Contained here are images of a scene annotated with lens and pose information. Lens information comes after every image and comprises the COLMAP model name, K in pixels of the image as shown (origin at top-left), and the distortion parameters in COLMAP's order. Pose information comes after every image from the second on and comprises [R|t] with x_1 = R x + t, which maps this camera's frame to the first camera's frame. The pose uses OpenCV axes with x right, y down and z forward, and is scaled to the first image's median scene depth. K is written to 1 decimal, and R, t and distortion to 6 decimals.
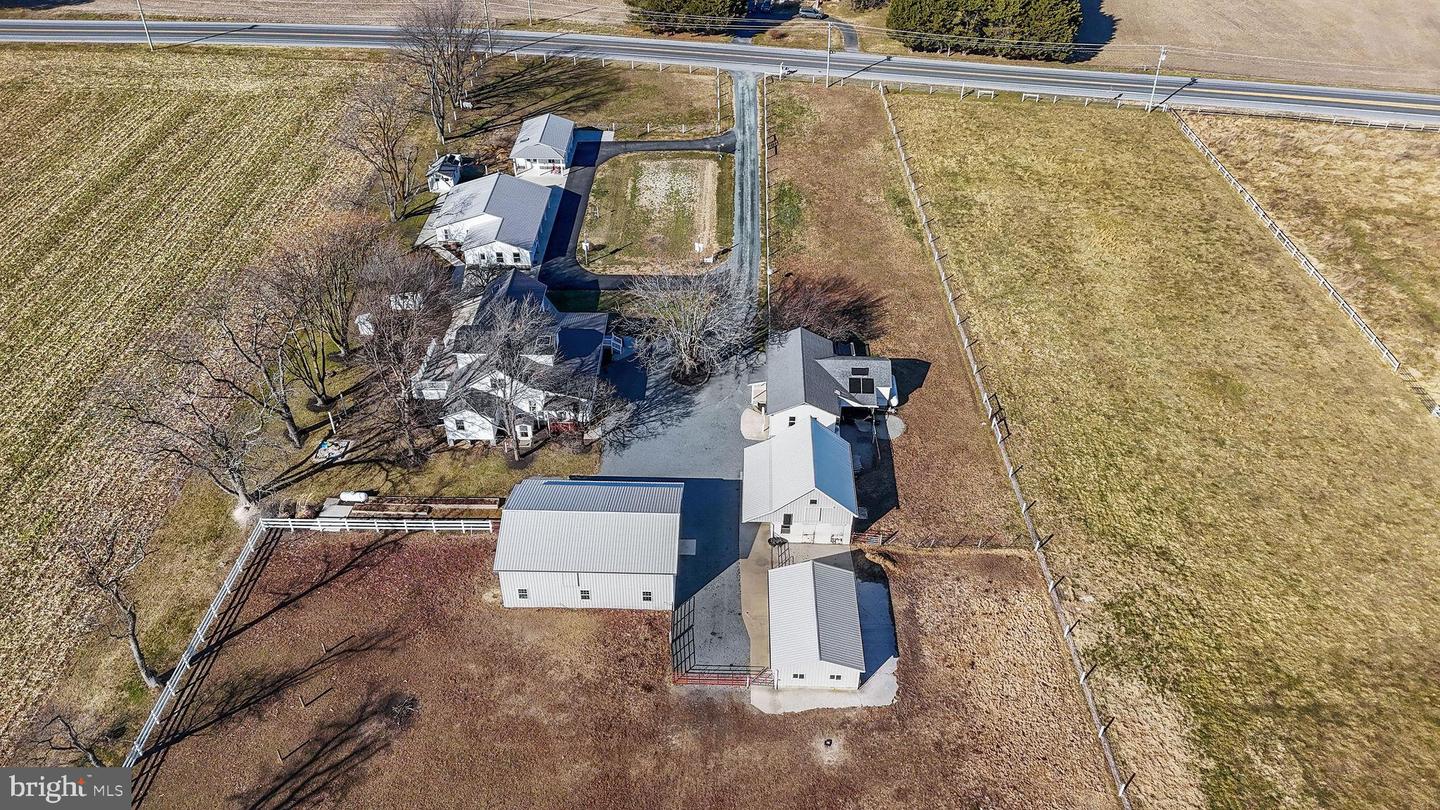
lens RADIAL K [[1040.8, 0, 717.7], [0, 1040.8, 425.0], [0, 0, 1]] dist [0.096919, -0.095293]
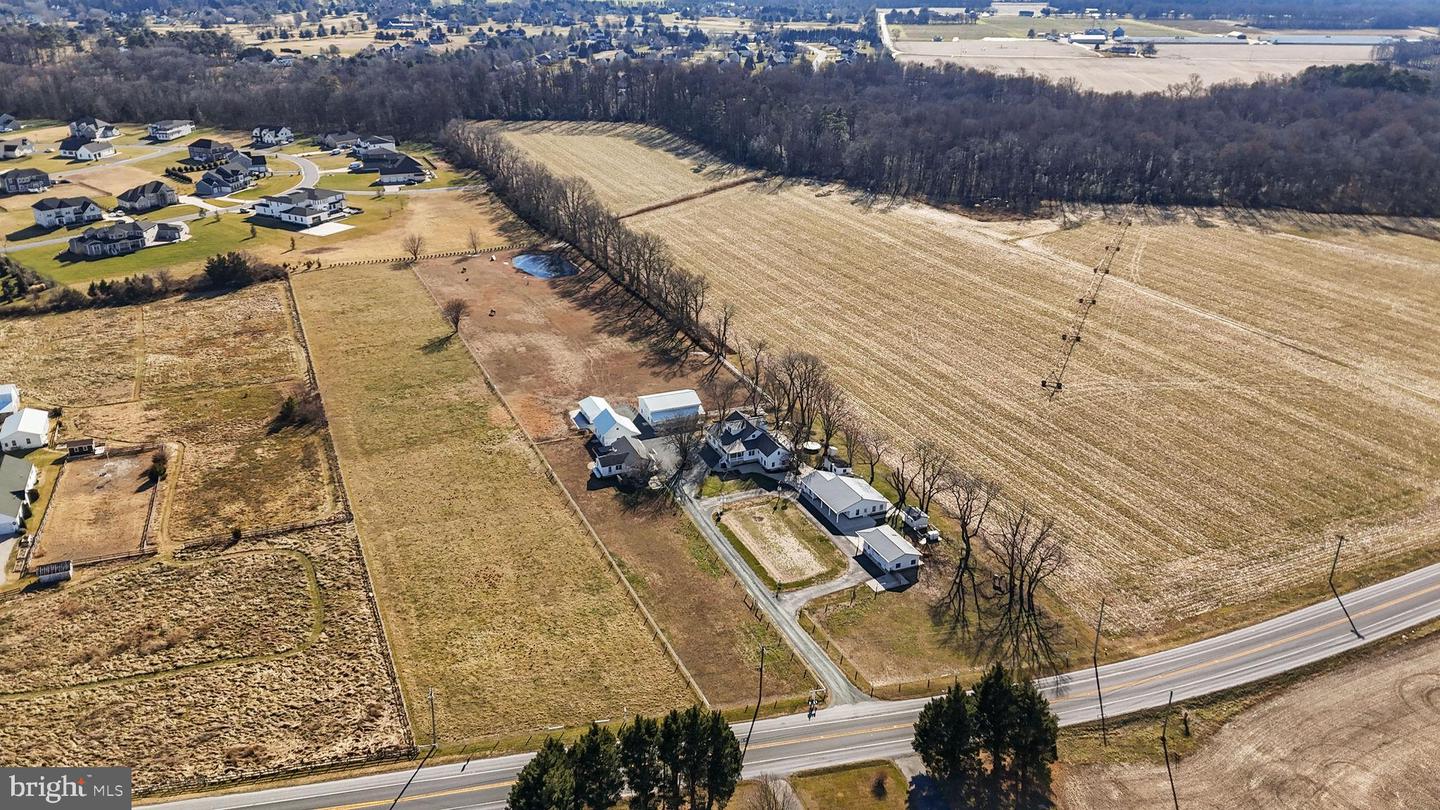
lens RADIAL K [[1040.8, 0, 717.7], [0, 1040.8, 425.0], [0, 0, 1]] dist [0.096919, -0.095293]
pose [[-0.913462, 0.155744, -0.375940, 0.641949], [-0.262709, 0.479820, 0.837112, -1.722025], [0.310759, 0.863433, -0.397382, 1.596431]]
